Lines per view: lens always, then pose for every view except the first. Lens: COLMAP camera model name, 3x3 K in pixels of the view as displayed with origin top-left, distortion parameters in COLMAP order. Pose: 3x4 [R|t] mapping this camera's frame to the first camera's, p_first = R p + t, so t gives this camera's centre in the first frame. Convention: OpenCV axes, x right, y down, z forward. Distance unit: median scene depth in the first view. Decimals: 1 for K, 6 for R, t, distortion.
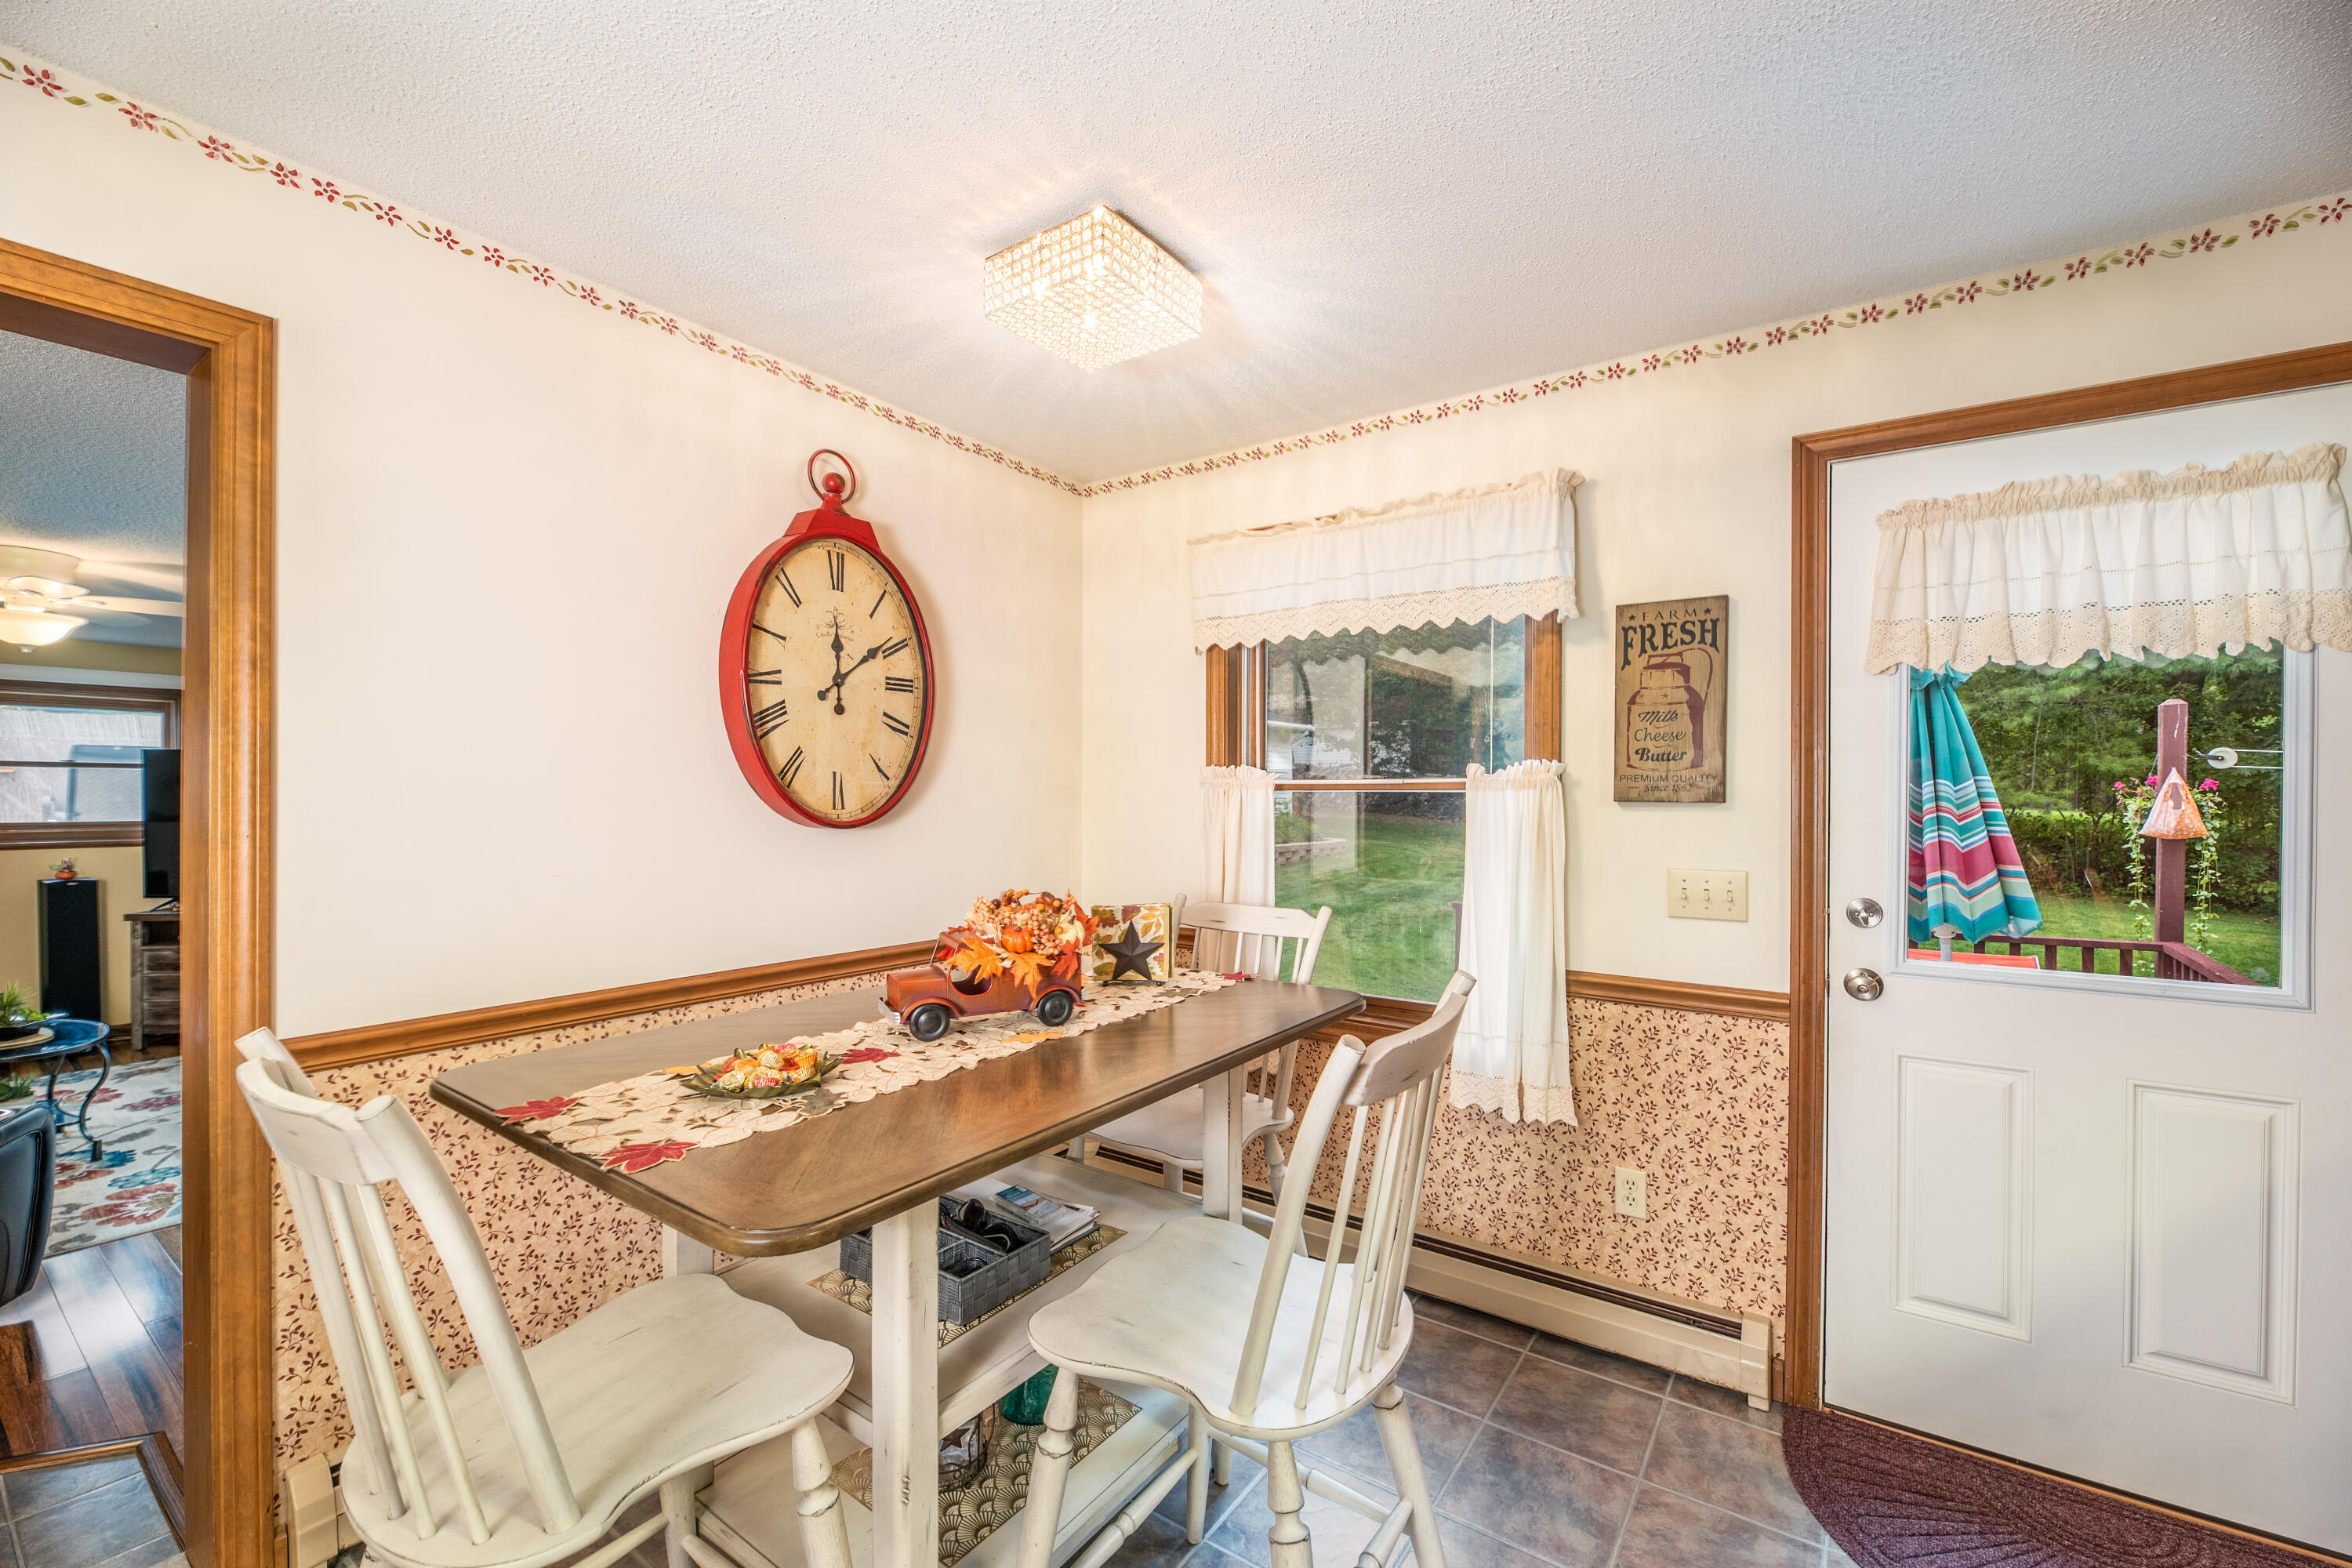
lens RADIAL K [[966.5, 0, 1181.9], [0, 966.5, 800.9], [0, 0, 1]] dist [-0.004445, -0.000910]
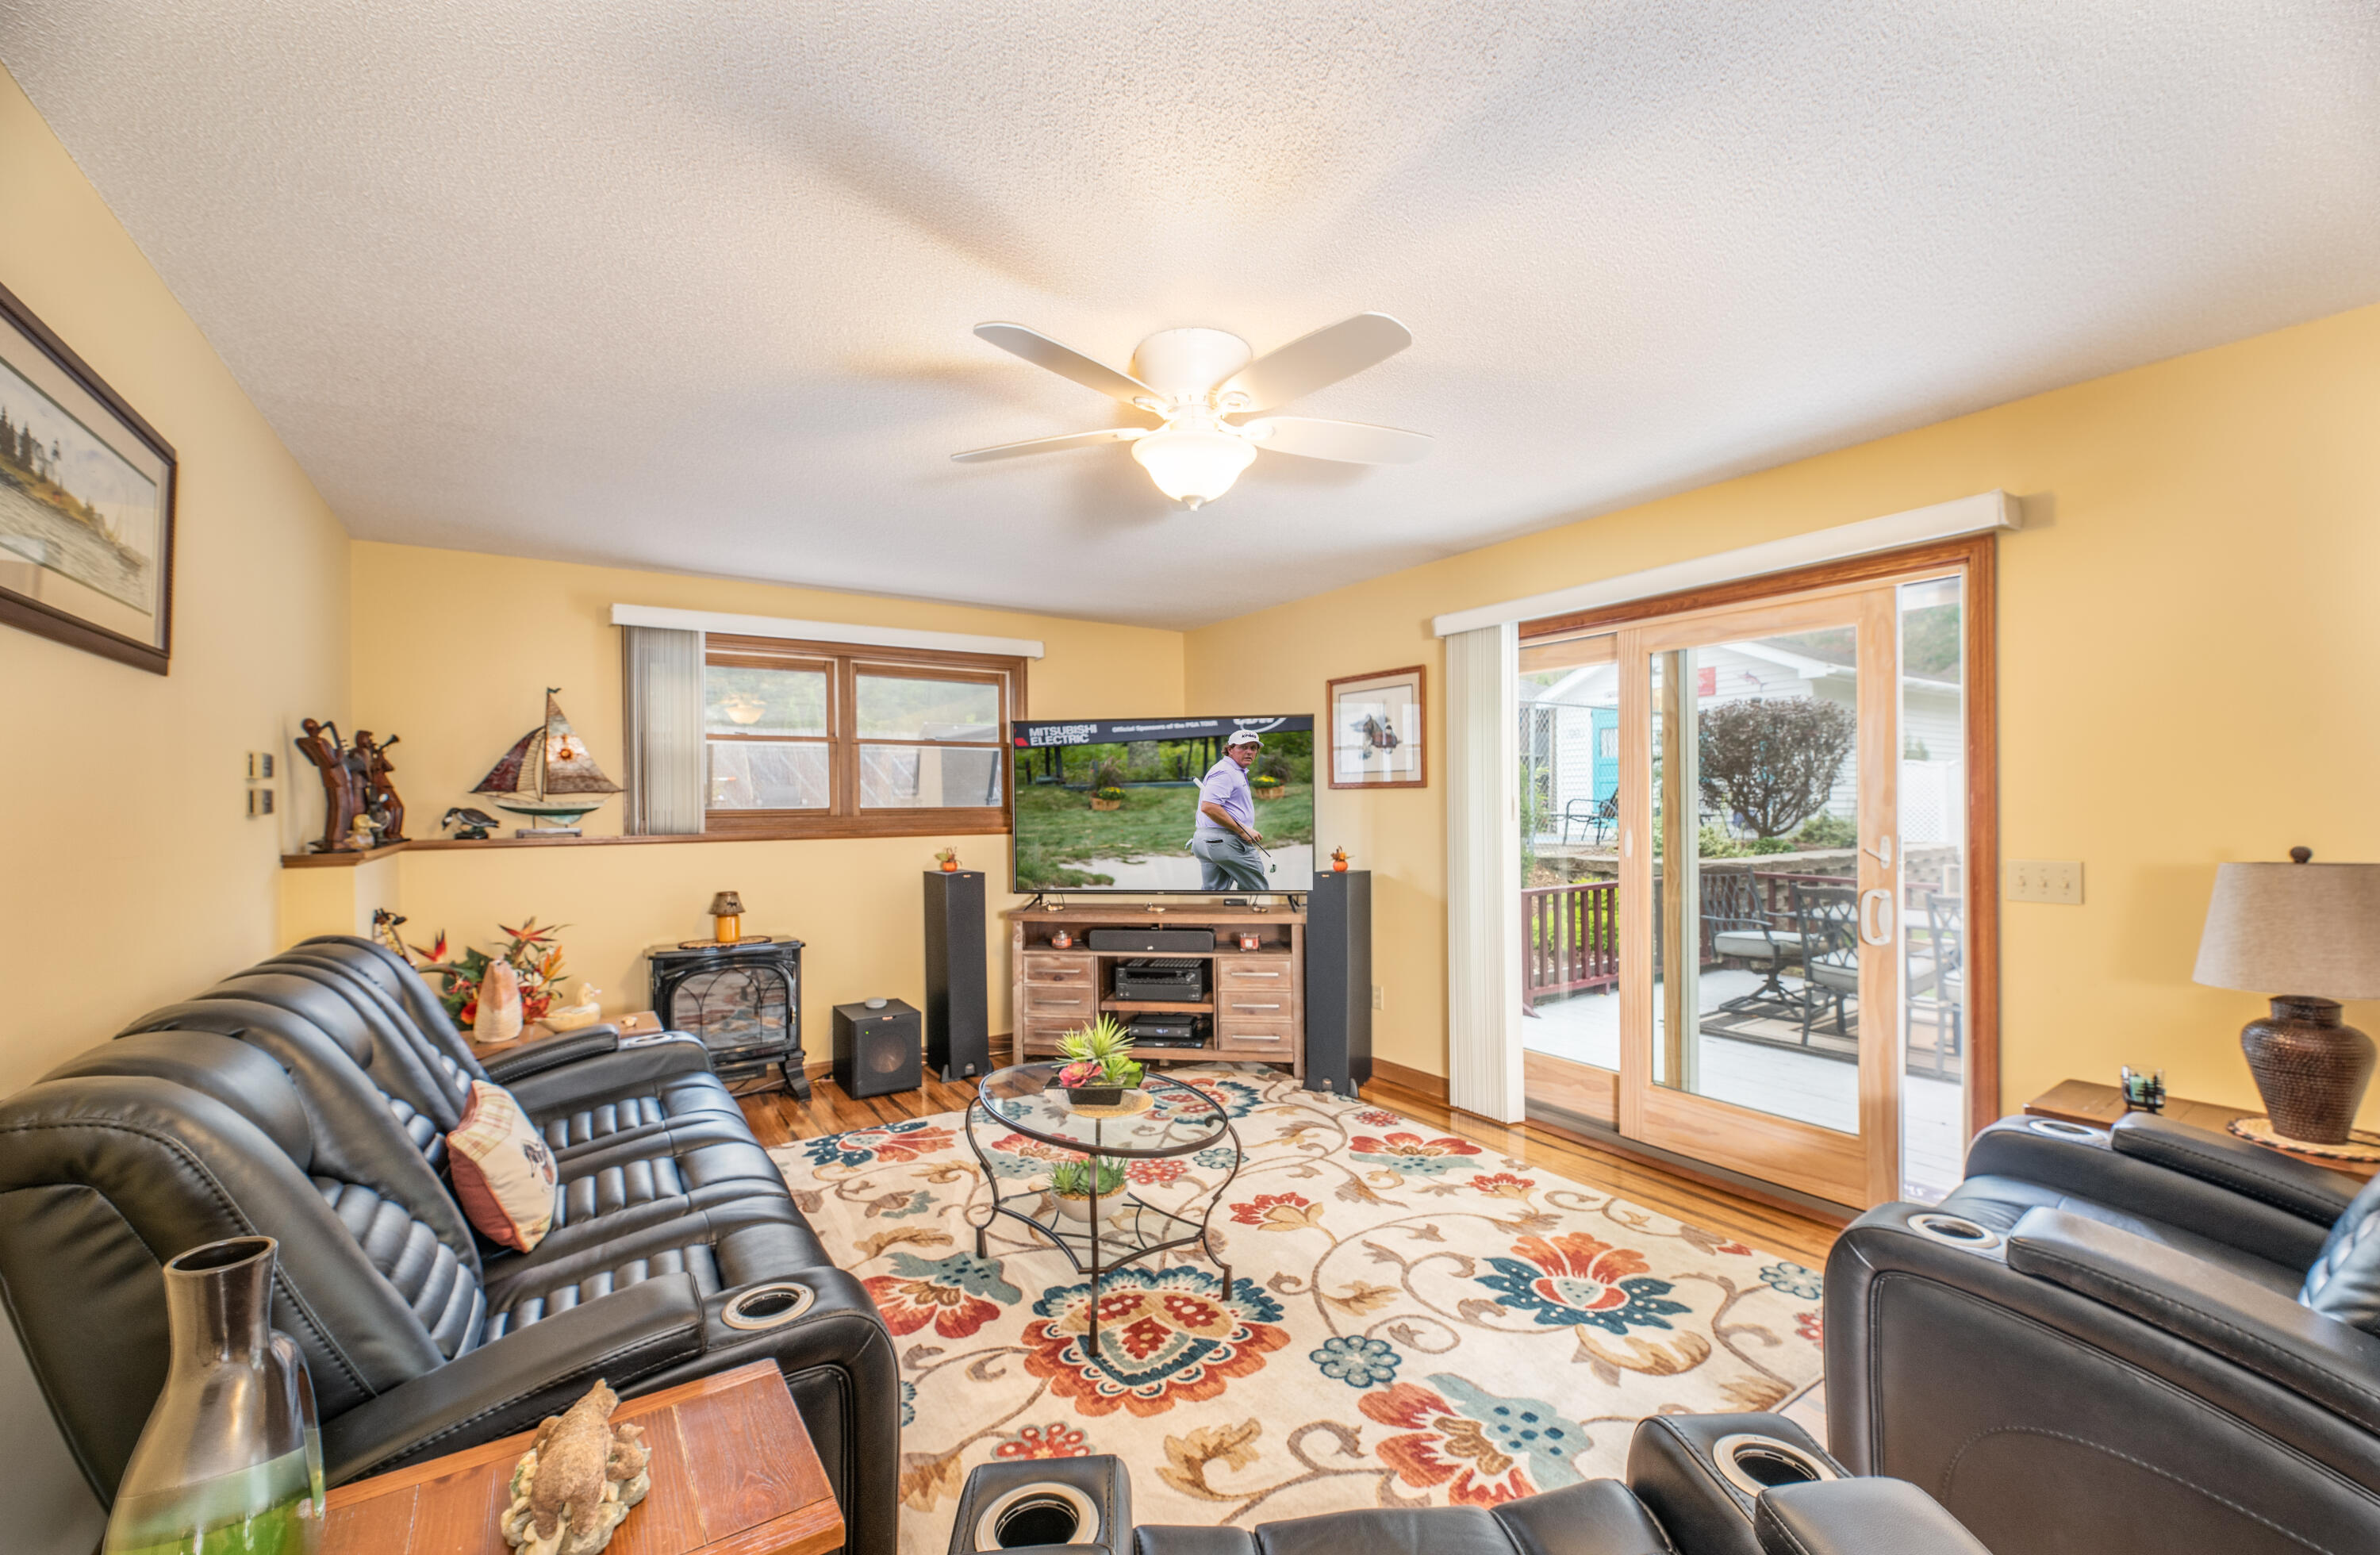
lens RADIAL K [[945.9, 0, 1197.0], [0, 945.9, 782.7], [0, 0, 1]] dist [-0.000904, -0.000018]
pose [[0.936925, -0.017478, -0.349093, -1.452140], [0.009243, 0.999639, -0.025240, 0.055584], [0.349408, 0.020422, 0.936748, 0.590248]]
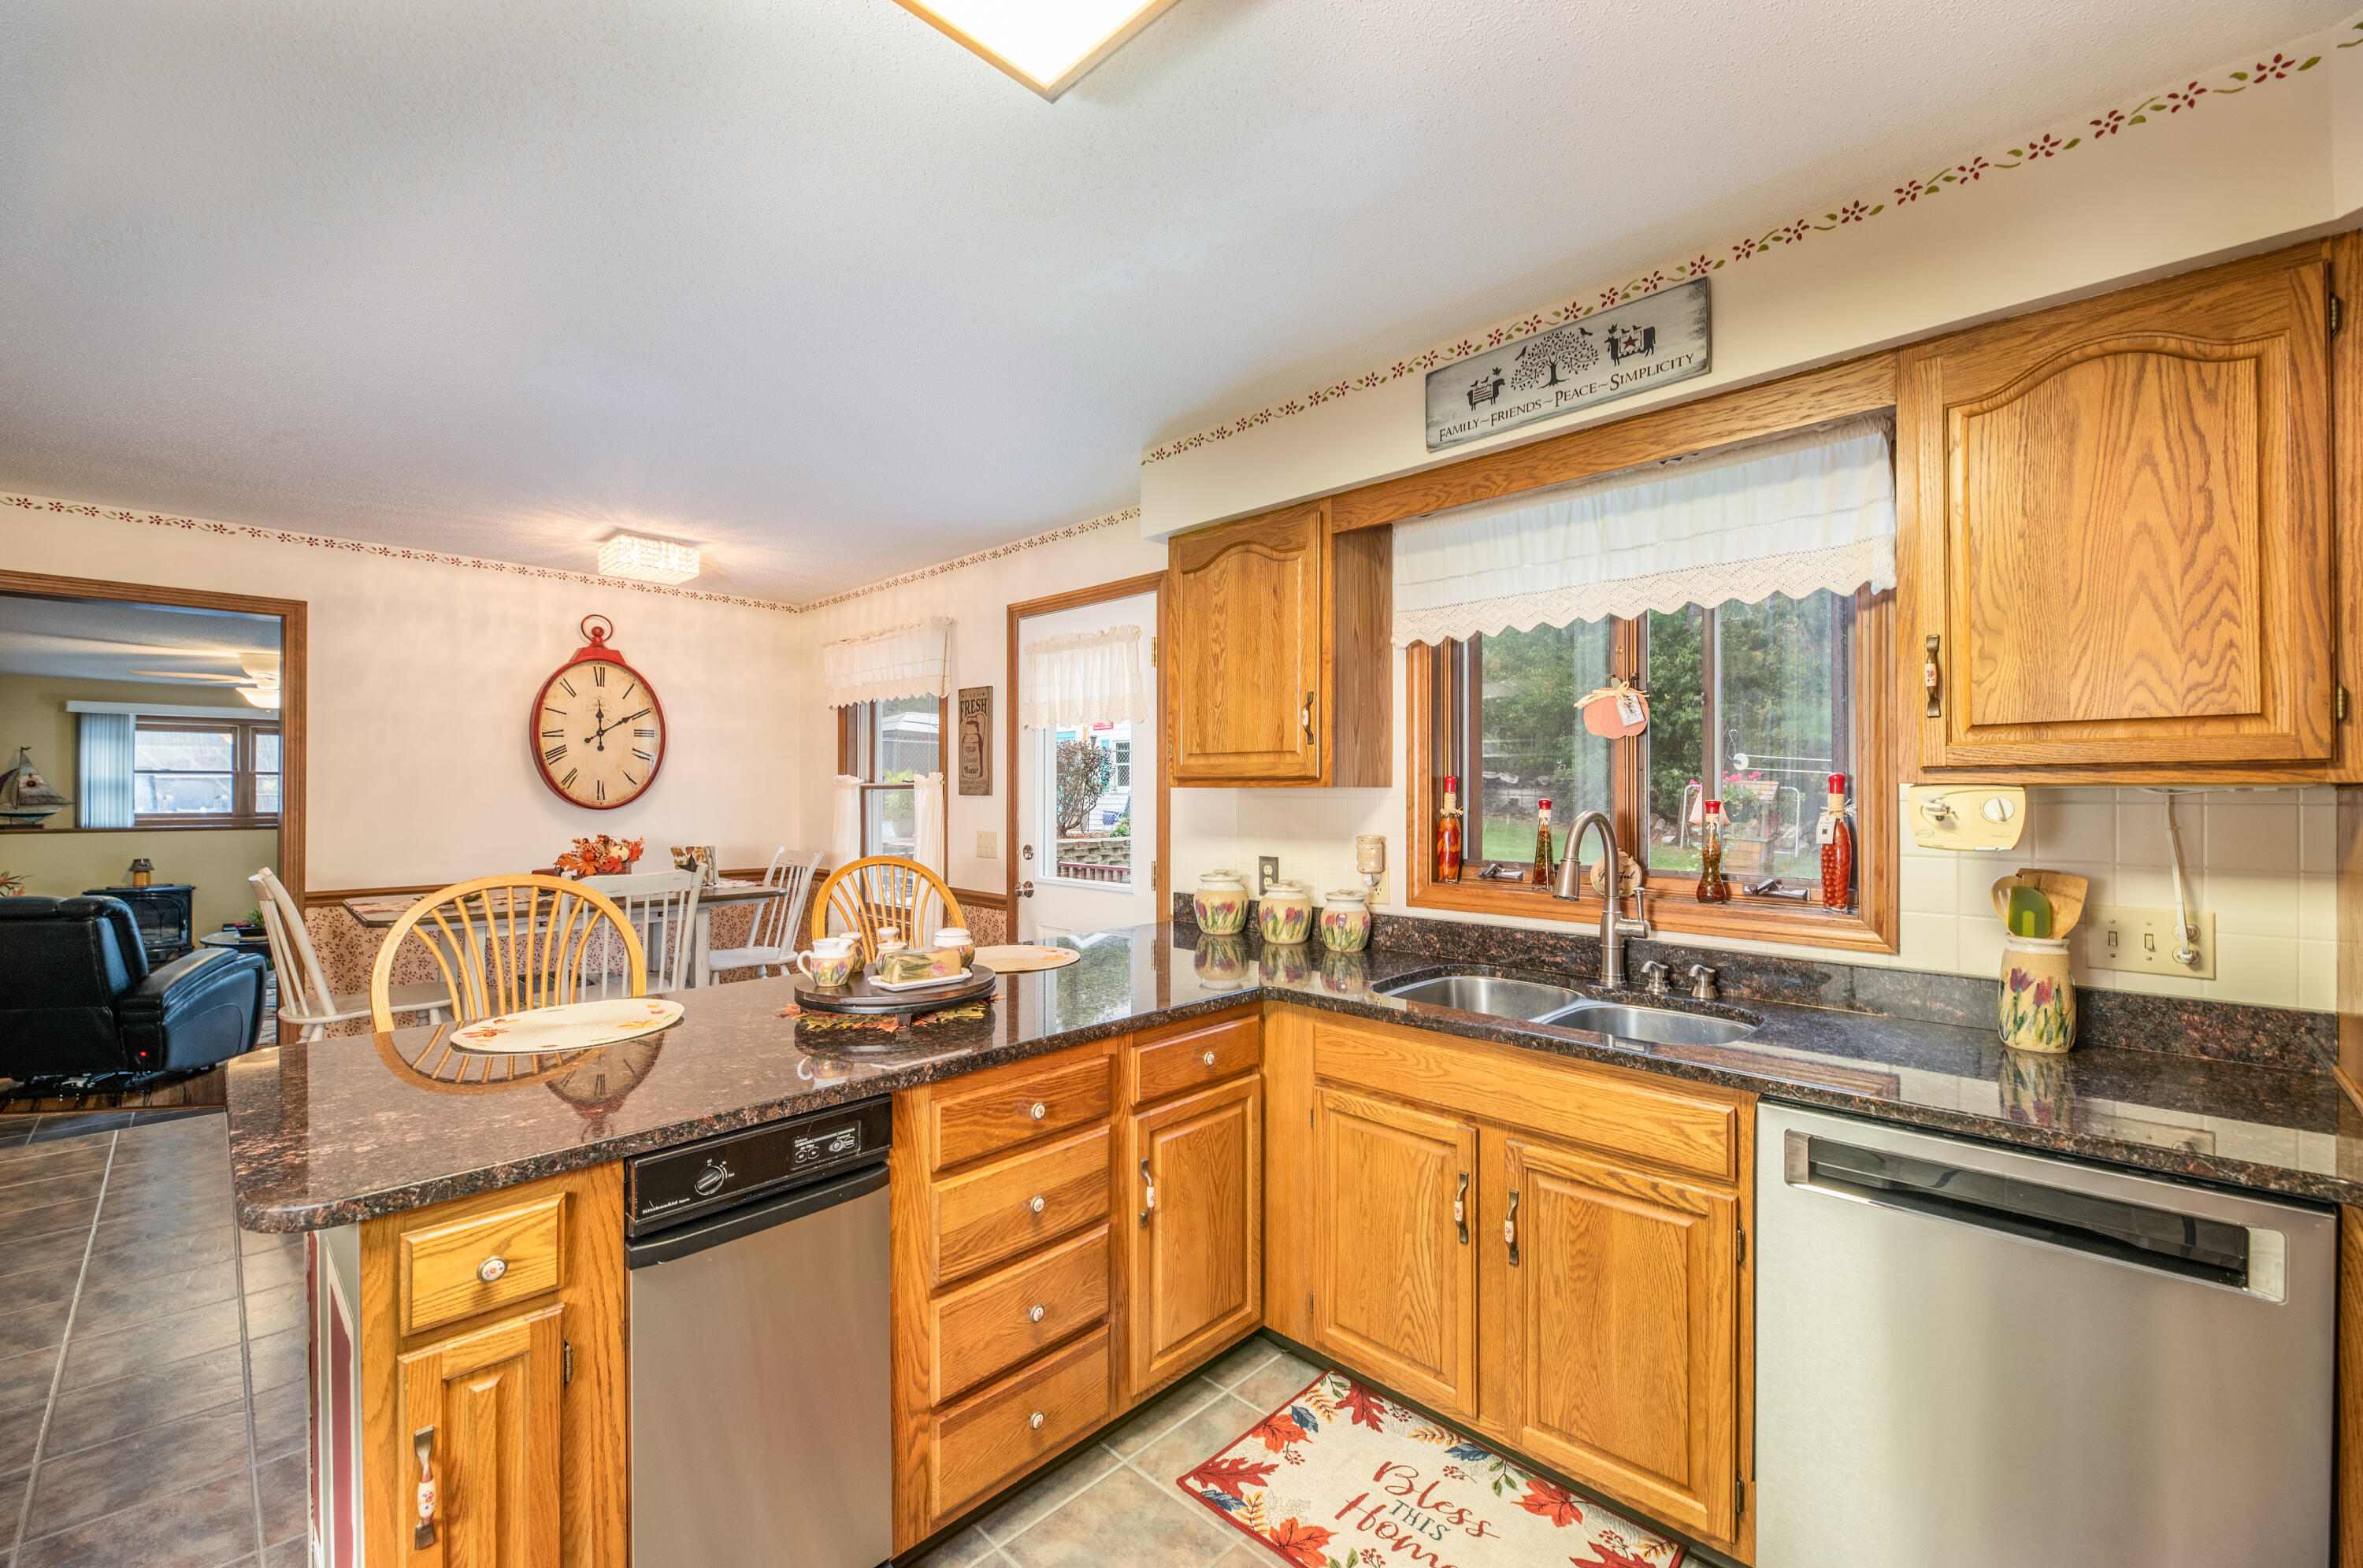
lens RADIAL K [[958.5, 0, 1189.5], [0, 958.5, 788.7], [0, 0, 1]] dist [-0.002031, -0.000745]
pose [[0.987955, -0.002236, -0.154727, 1.083040], [0.000094, 0.999904, -0.013852, 0.012847], [0.154743, 0.013671, 0.987860, -0.694211]]
